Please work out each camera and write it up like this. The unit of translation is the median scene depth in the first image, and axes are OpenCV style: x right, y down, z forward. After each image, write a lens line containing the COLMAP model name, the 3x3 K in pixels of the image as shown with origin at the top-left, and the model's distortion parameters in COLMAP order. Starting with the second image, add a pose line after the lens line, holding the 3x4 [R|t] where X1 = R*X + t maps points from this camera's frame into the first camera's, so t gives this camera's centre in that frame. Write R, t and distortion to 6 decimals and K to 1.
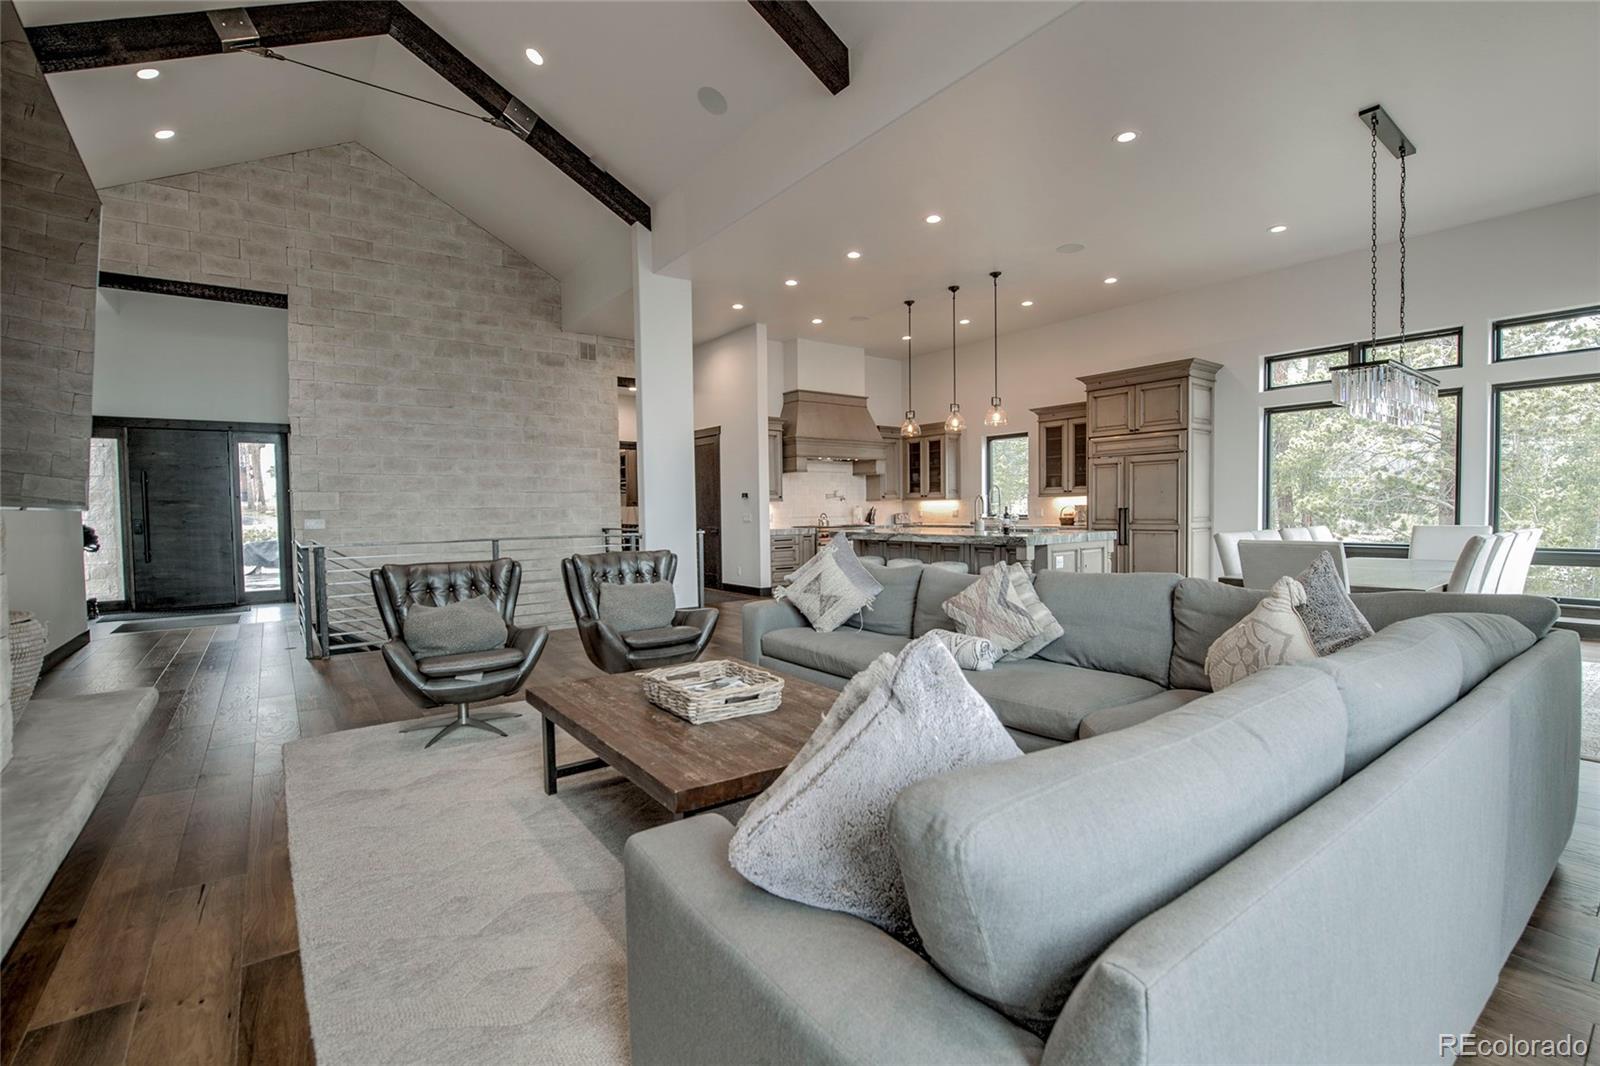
lens RADIAL K [[718.5, 0, 800.0], [0, 718.5, 533.0], [0, 0, 1]] dist [0.000470, -0.007213]
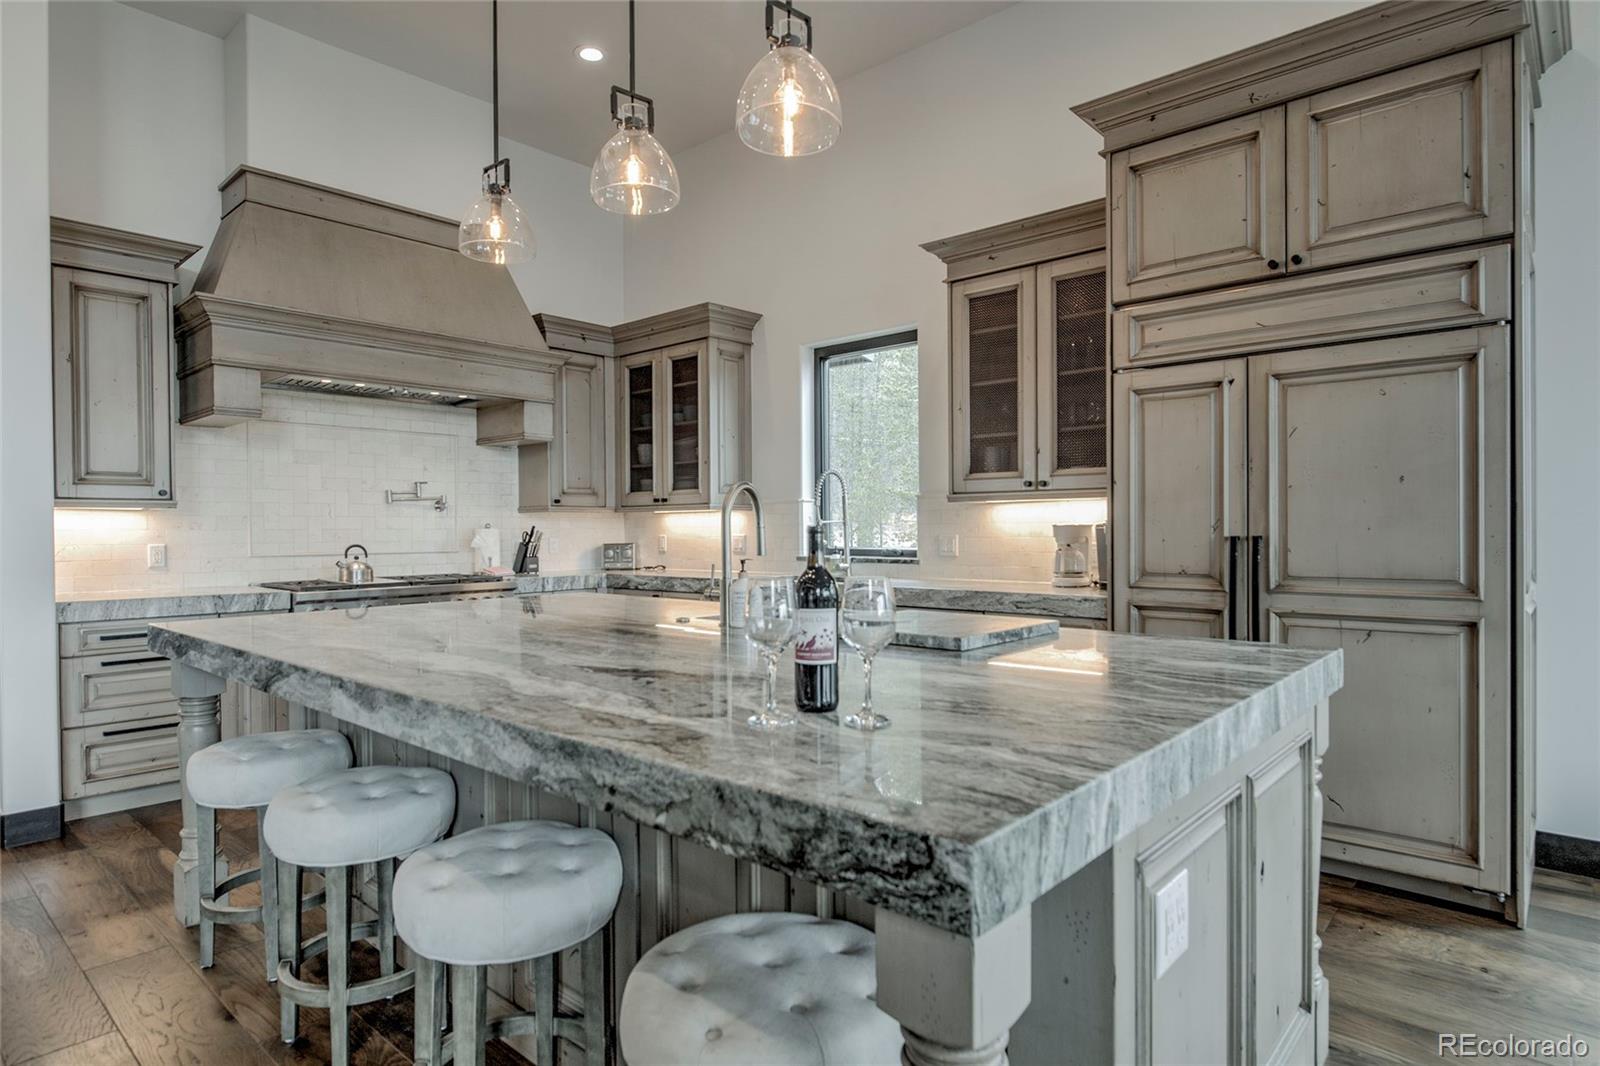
lens RADIAL K [[883.0, 0, 800.0], [0, 883.0, 533.0], [0, 0, 1]] dist [-0.003412, -0.001075]
pose [[0.982186, 0.006569, 0.187797, 0.187677], [-0.000888, 0.999540, -0.030317, -0.022788], [-0.187909, 0.029610, 0.981740, 0.614531]]
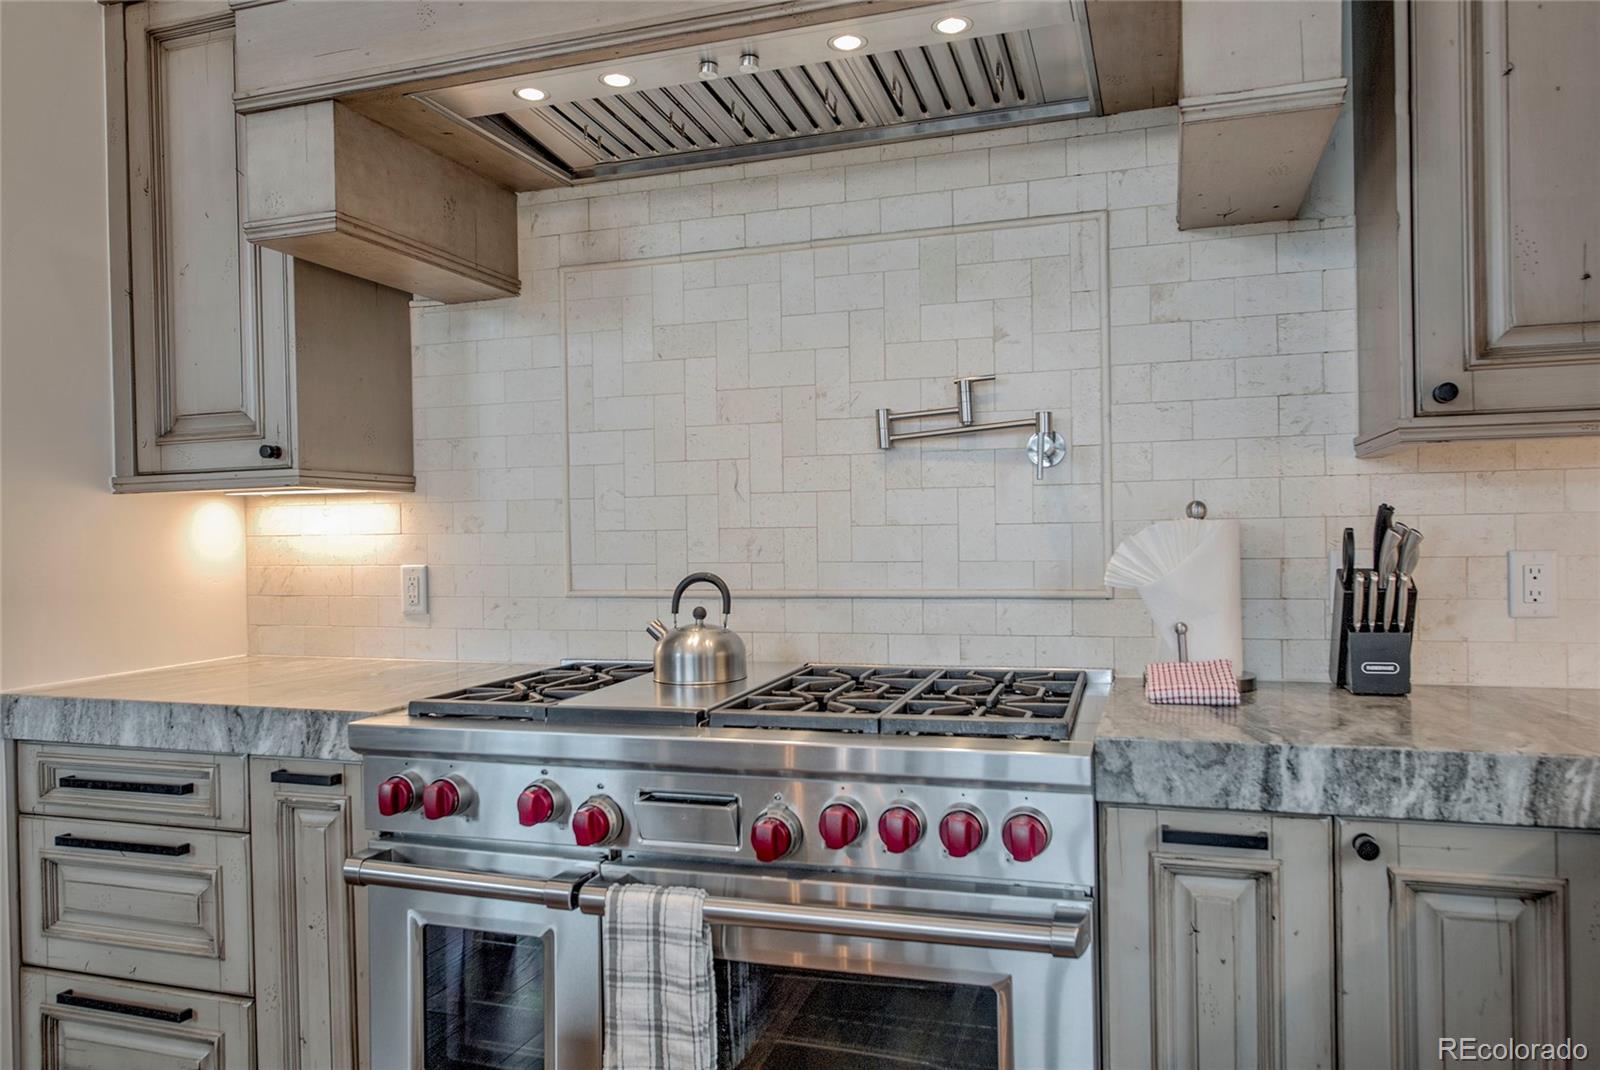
lens RADIAL K [[1102.3, 0, 800.0], [0, 1102.3, 535.0], [0, 0, 1]] dist [0.003050, 0.001362]
pose [[0.564232, 0.005897, -0.825595, 0.219432], [-0.017069, 0.999844, -0.004523, -0.037785], [0.825440, 0.016644, 0.564245, 1.039700]]
